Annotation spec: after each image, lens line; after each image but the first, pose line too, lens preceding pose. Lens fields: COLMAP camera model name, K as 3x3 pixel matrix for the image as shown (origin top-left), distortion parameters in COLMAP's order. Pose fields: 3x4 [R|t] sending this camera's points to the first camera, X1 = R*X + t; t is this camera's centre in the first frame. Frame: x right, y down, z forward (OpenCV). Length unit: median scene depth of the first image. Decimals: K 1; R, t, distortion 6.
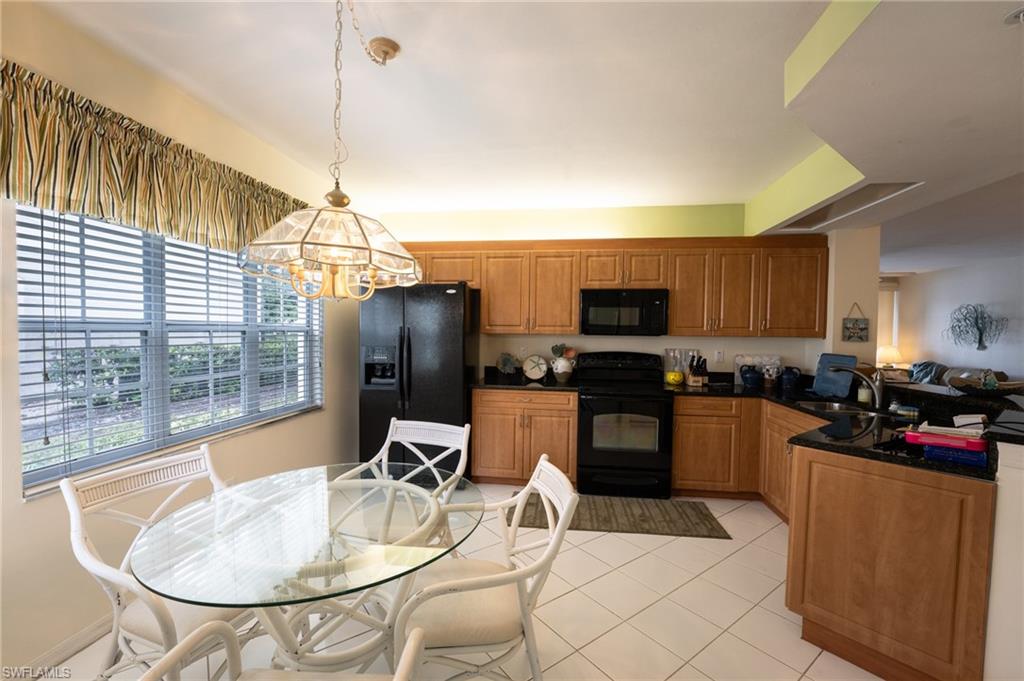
lens RADIAL K [[431.5, 0, 516.4], [0, 431.5, 348.7], [0, 0, 1]] dist [-0.017017, 0.000232]
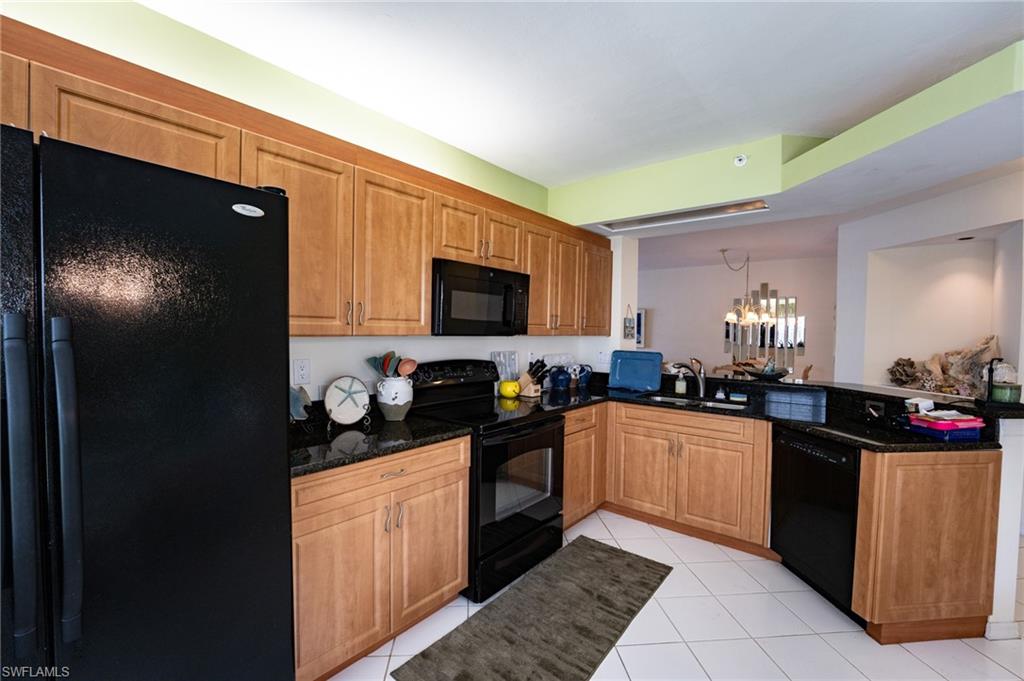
lens RADIAL K [[431.5, 0, 512.7], [0, 431.5, 342.8], [0, 0, 1]] dist [-0.017017, 0.000232]
pose [[0.528779, -0.027776, 0.848305, -0.302108], [0.025476, 0.999533, 0.016847, -0.030244], [-0.848377, 0.012703, 0.529240, 0.608361]]
